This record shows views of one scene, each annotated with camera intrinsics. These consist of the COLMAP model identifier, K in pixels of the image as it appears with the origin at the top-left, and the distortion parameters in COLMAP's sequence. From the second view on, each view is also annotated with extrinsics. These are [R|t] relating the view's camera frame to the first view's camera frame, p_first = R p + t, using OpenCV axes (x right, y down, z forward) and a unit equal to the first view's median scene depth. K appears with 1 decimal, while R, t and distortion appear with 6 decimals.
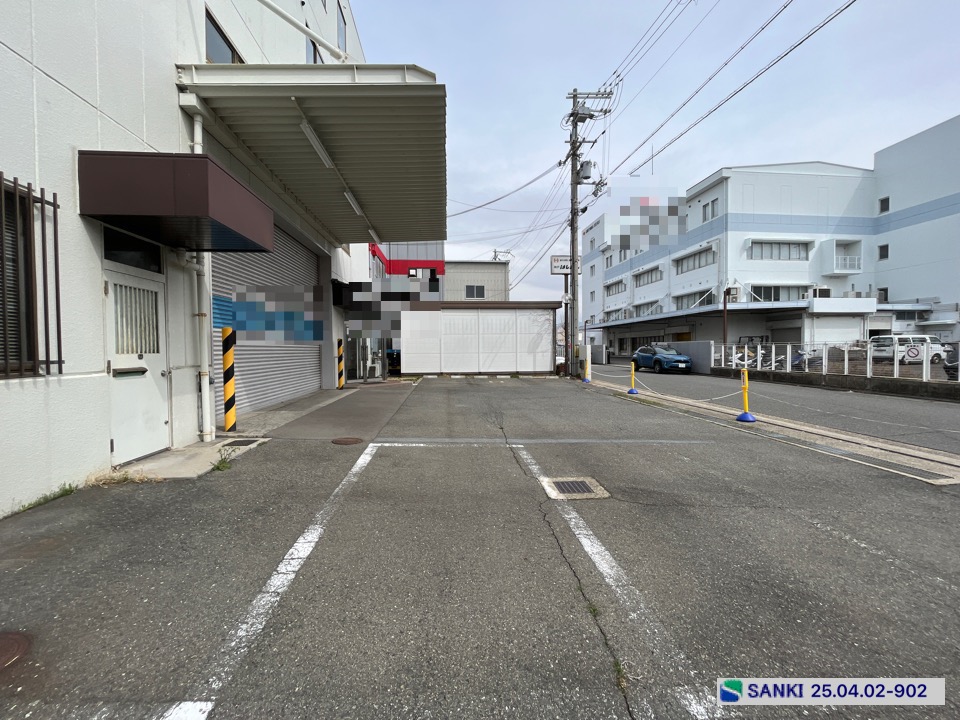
lens RADIAL K [[384.8, 0, 477.9], [0, 384.8, 359.8], [0, 0, 1]] dist [-0.003423, -0.000023]
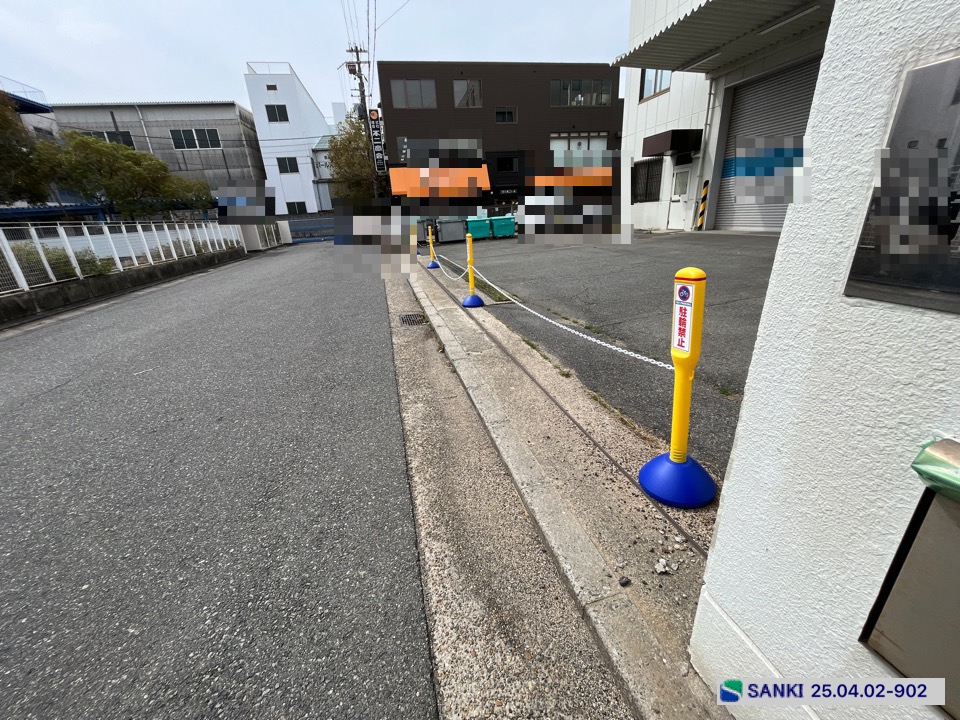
lens RADIAL K [[384.8, 0, 476.9], [0, 384.8, 357.9], [0, 0, 1]] dist [-0.003423, -0.000023]
pose [[-0.984900, 0.119315, -0.125445, 1.012084], [0.063887, 0.923929, 0.377192, -0.057002], [0.160907, 0.363482, -0.917600, 3.162117]]
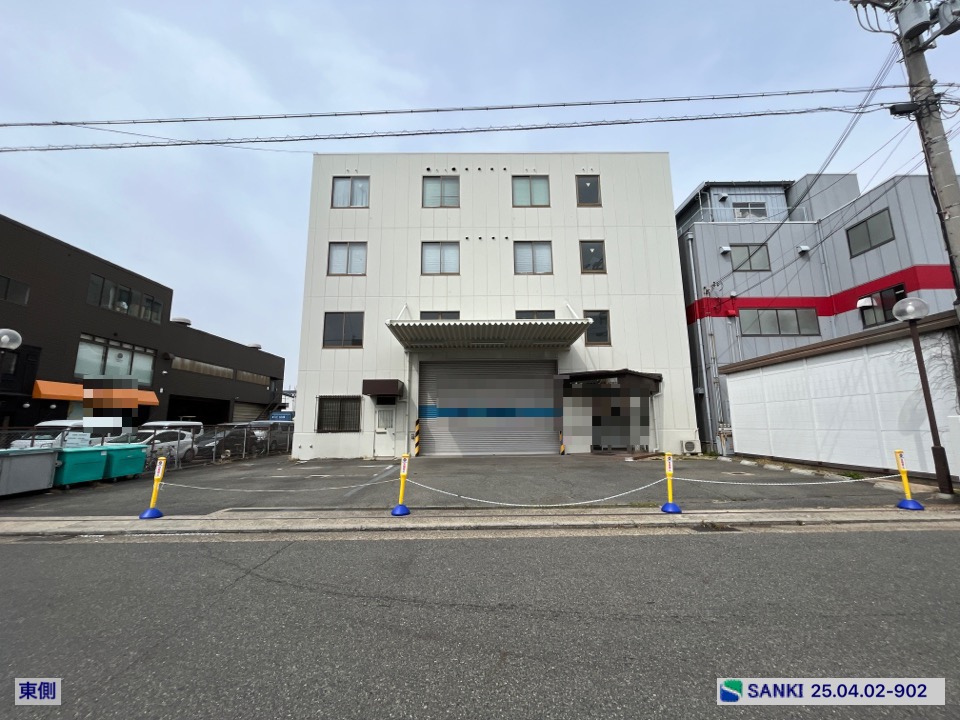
lens RADIAL K [[384.8, 0, 477.5], [0, 384.8, 360.3], [0, 0, 1]] dist [-0.003423, -0.000023]
pose [[-0.076228, -0.155887, -0.984829, 2.177700], [-0.016183, 0.987766, -0.155099, -0.076761], [0.996959, 0.004115, -0.077818, 1.674640]]
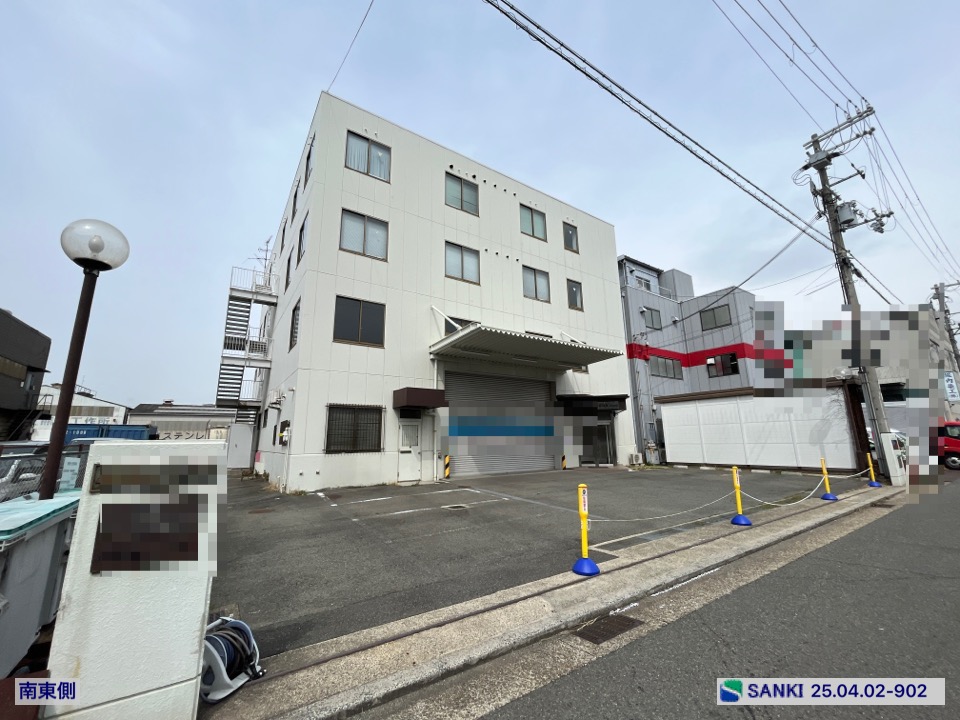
lens RADIAL K [[384.8, 0, 477.5], [0, 384.8, 360.2], [0, 0, 1]] dist [-0.003423, -0.000023]
pose [[0.488194, -0.178830, -0.854217, 1.687237], [-0.012850, 0.977202, -0.211921, -0.032711], [0.872641, 0.114435, 0.474766, -0.070319]]
